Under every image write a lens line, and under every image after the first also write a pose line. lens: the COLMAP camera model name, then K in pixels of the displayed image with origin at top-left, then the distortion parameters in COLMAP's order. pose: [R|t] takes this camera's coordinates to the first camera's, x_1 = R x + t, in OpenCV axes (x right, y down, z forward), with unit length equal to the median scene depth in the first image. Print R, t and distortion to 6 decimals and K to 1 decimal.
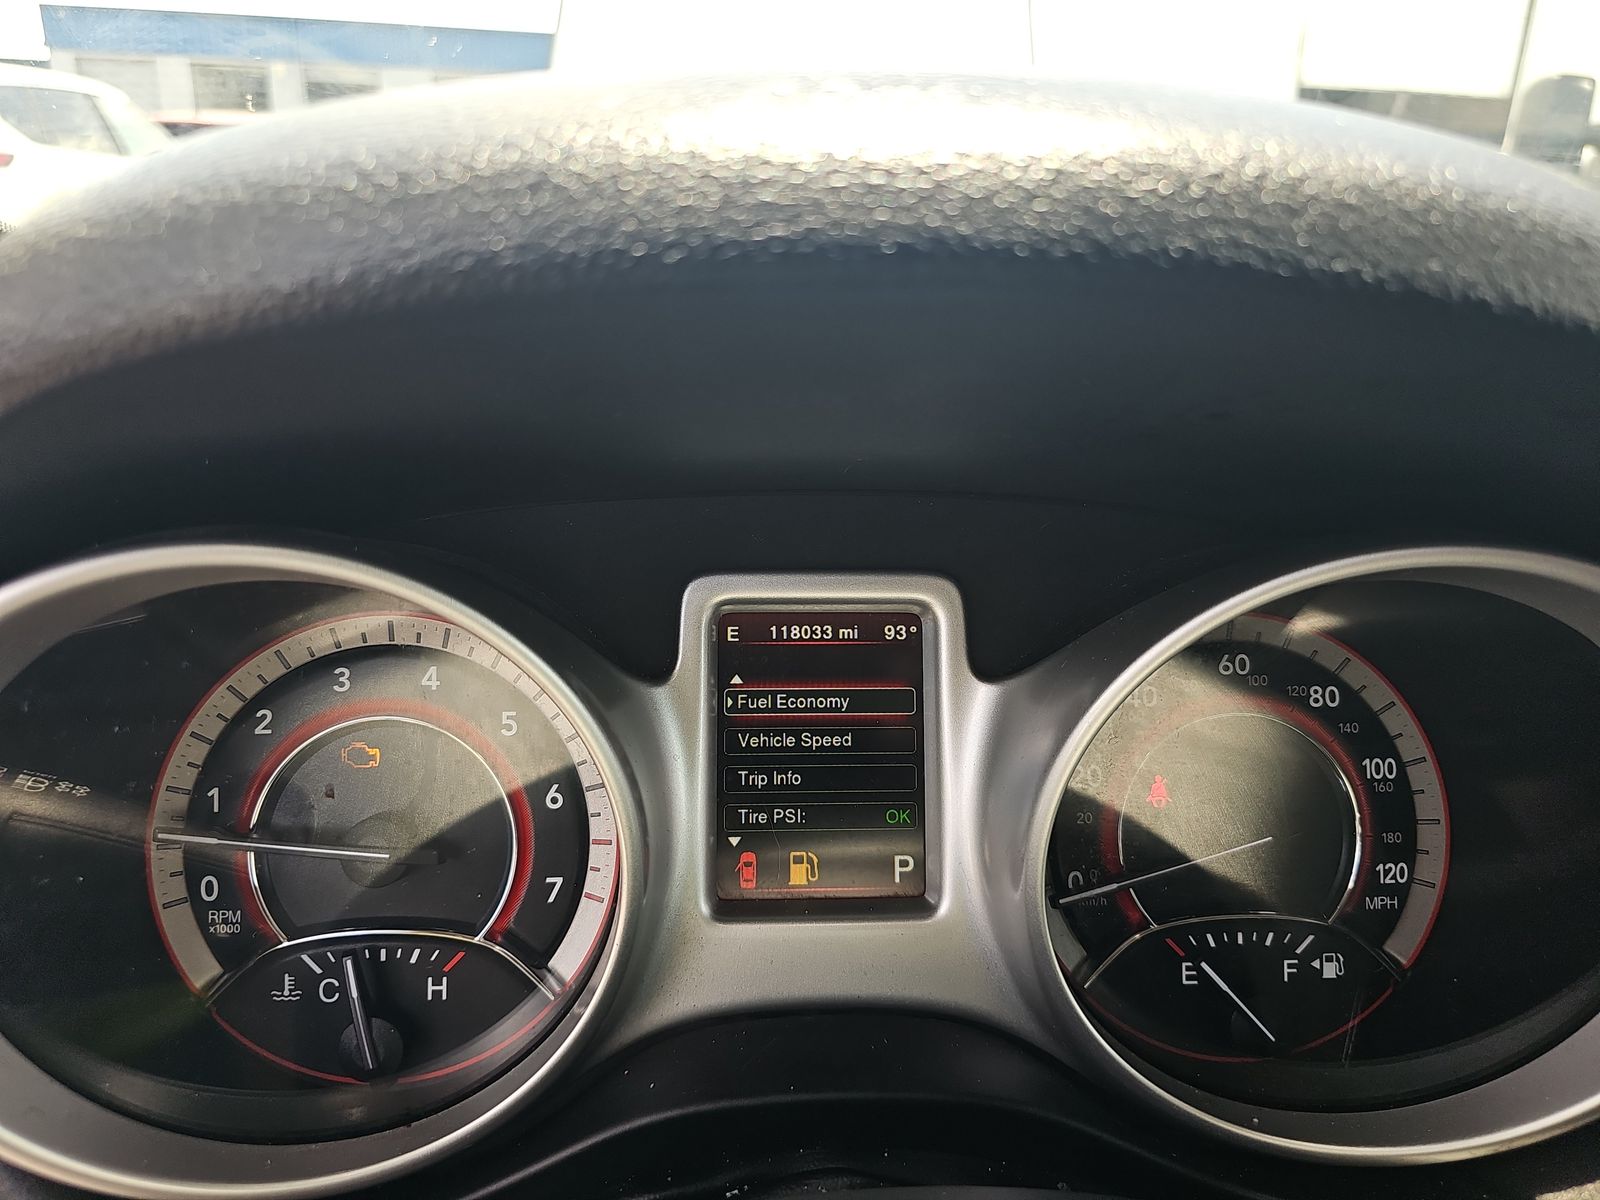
lens RADIAL K [[1113.7, 0, 809.2], [0, 1113.7, 599.3], [0, 0, 1]] dist [0.048217, -0.041868]
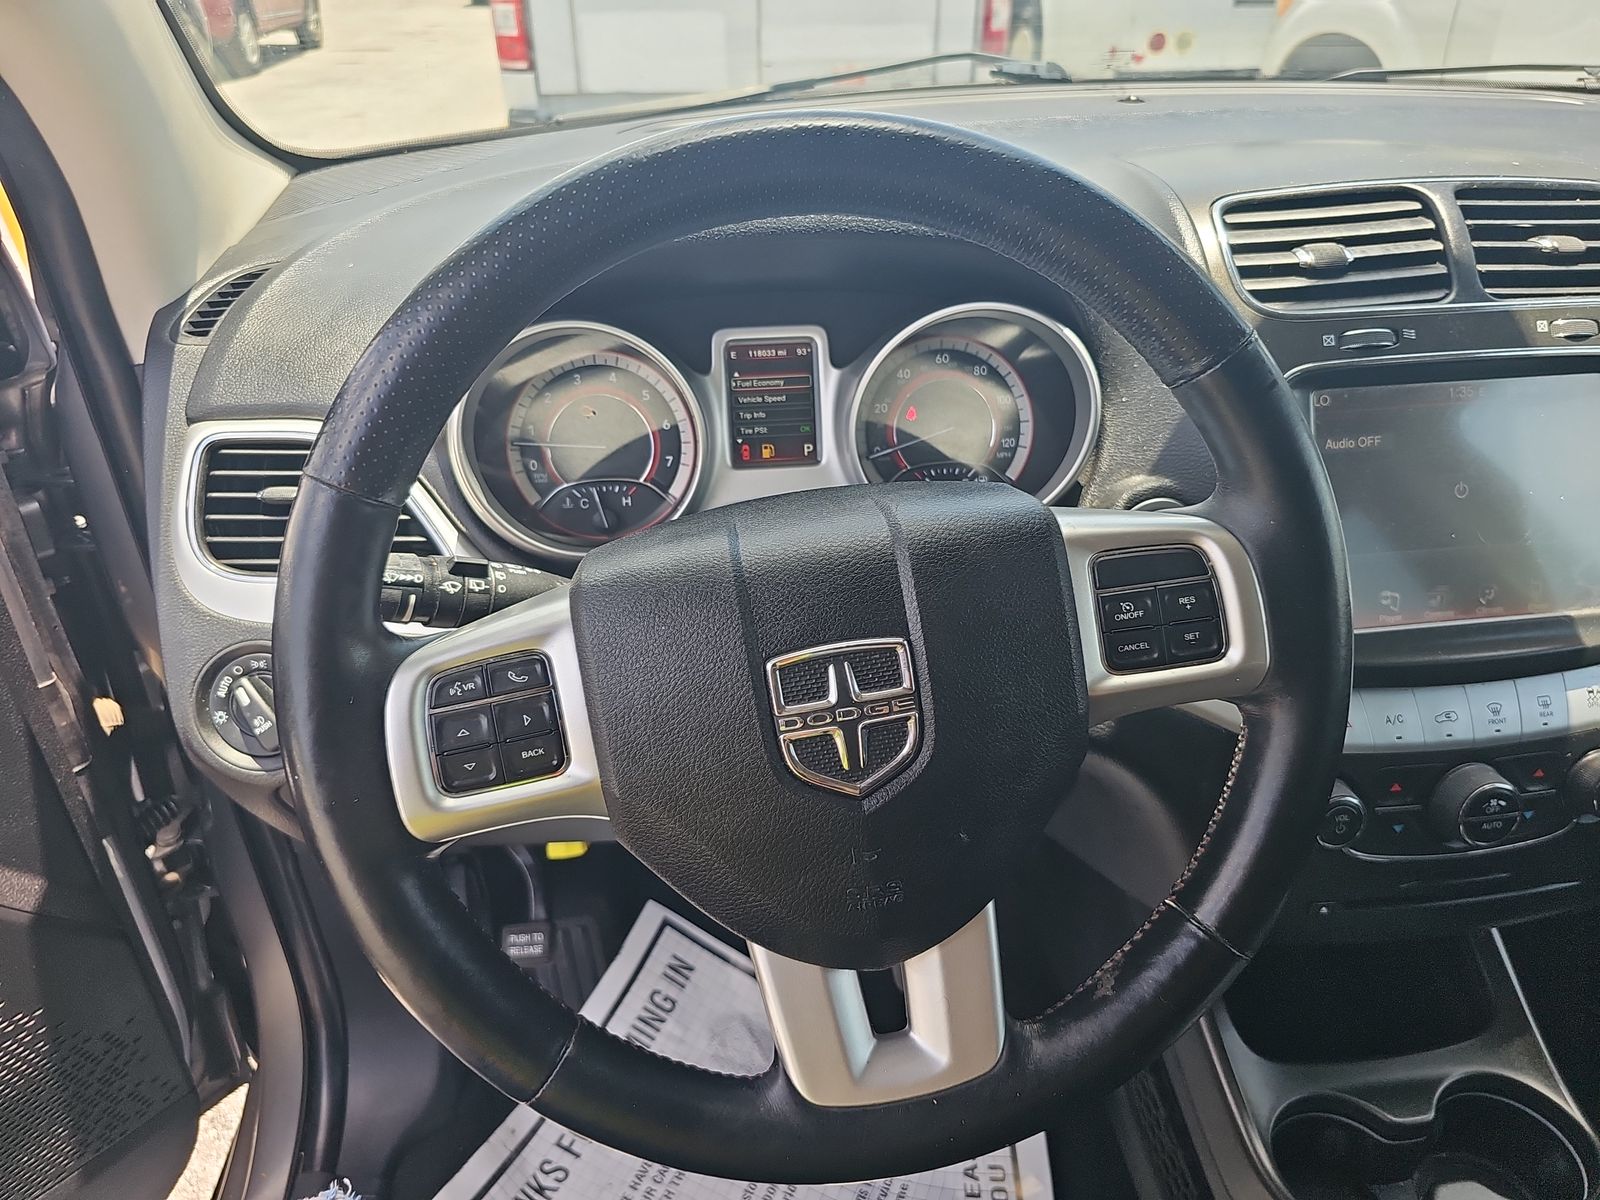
lens RADIAL K [[1113.7, 0, 809.2], [0, 1113.7, 599.3], [0, 0, 1]] dist [0.048217, -0.041868]
pose [[0.999009, -0.044509, -0.000892, 0.074172], [0.043731, 0.977389, 0.206879, 0.056425], [-0.008336, -0.206713, 0.978366, -1.490839]]
